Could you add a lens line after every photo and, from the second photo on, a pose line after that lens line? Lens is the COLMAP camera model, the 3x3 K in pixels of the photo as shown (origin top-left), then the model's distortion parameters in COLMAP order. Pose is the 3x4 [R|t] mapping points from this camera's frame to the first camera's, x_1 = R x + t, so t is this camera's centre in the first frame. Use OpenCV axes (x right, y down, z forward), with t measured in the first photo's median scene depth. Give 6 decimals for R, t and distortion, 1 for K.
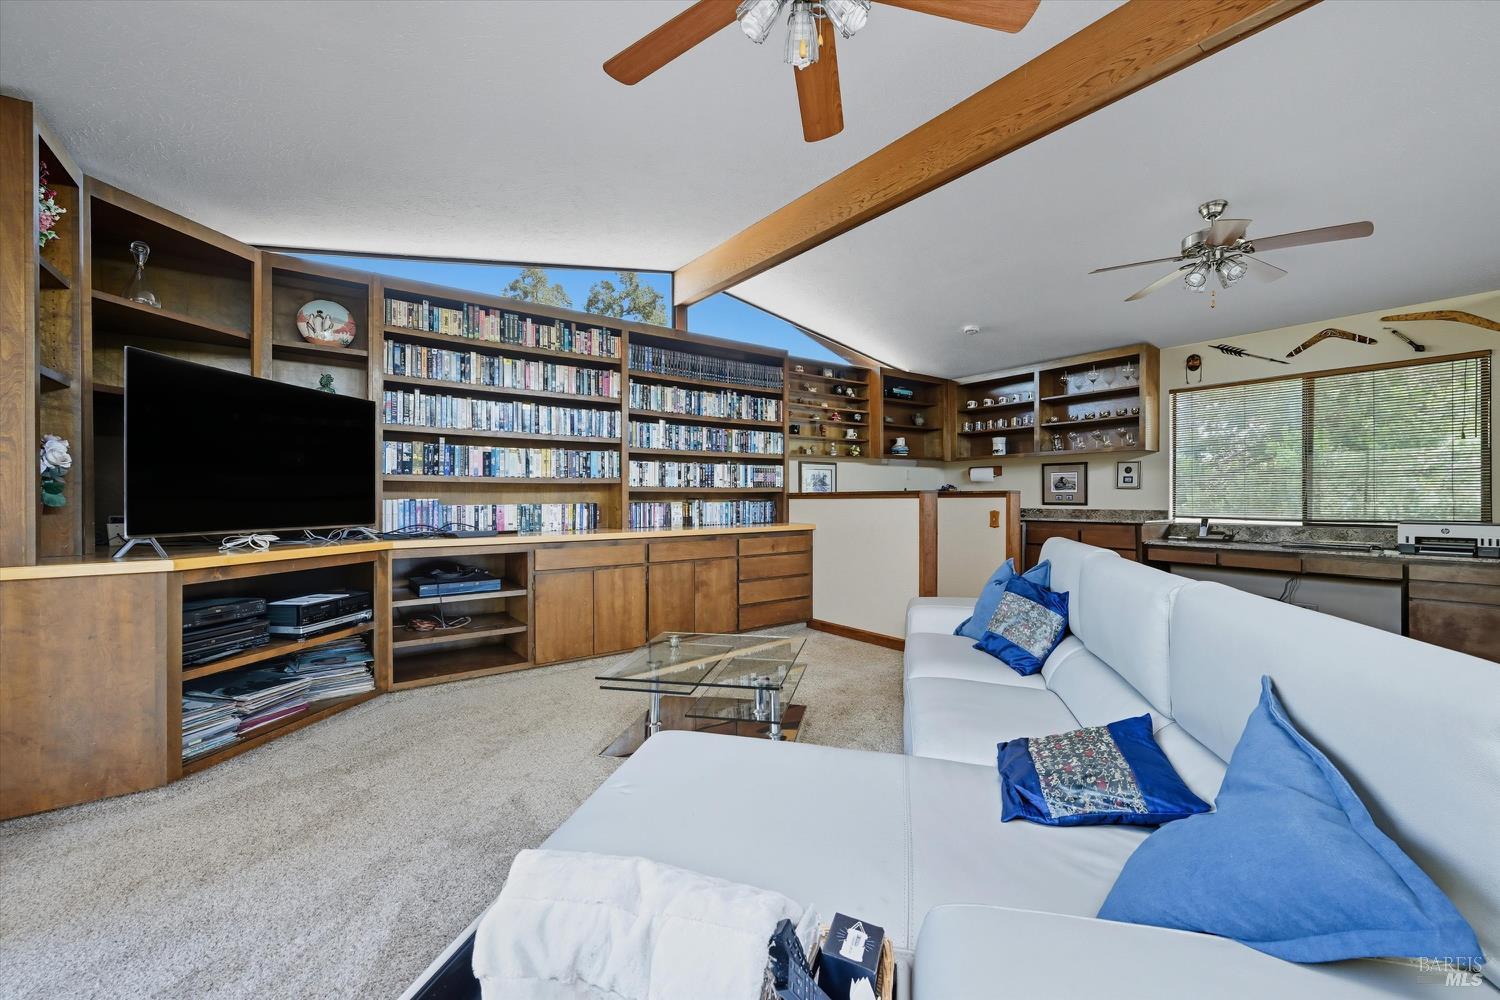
lens RADIAL K [[607.8, 0, 746.2], [0, 607.8, 502.8], [0, 0, 1]] dist [0.000337, -0.000606]
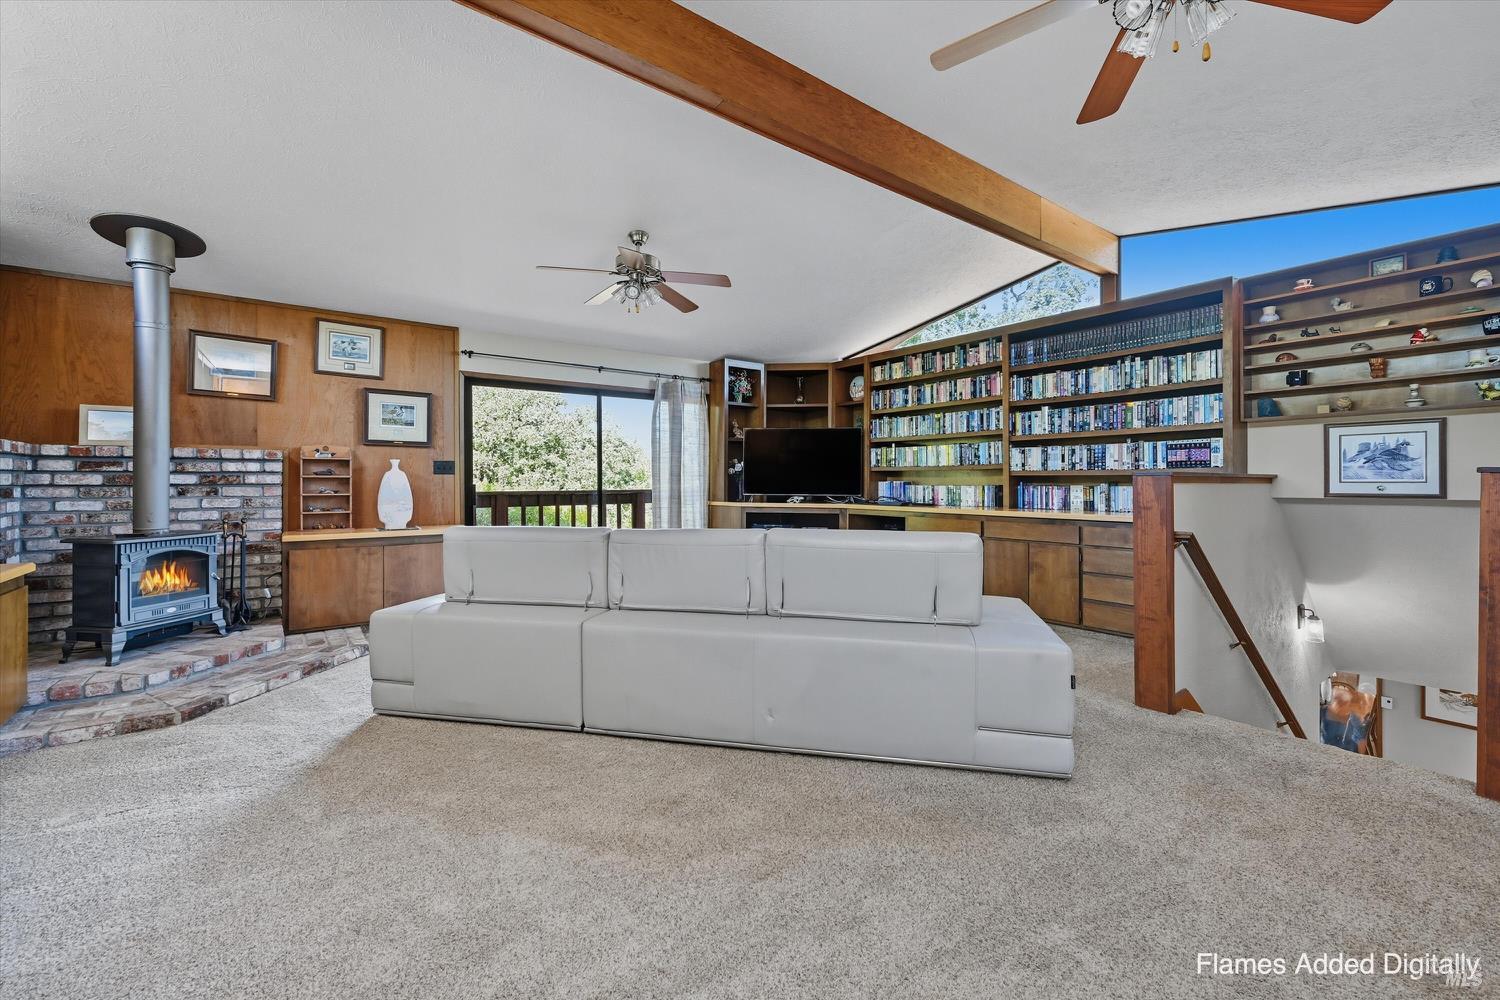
lens RADIAL K [[607.8, 0, 749.2], [0, 607.8, 483.5], [0, 0, 1]] dist [0.000337, -0.000606]
pose [[0.004601, 0.009231, -0.999947, 0.913183], [-0.006418, 0.999937, 0.009202, -0.010315], [0.999969, 0.006375, 0.004660, 0.496319]]
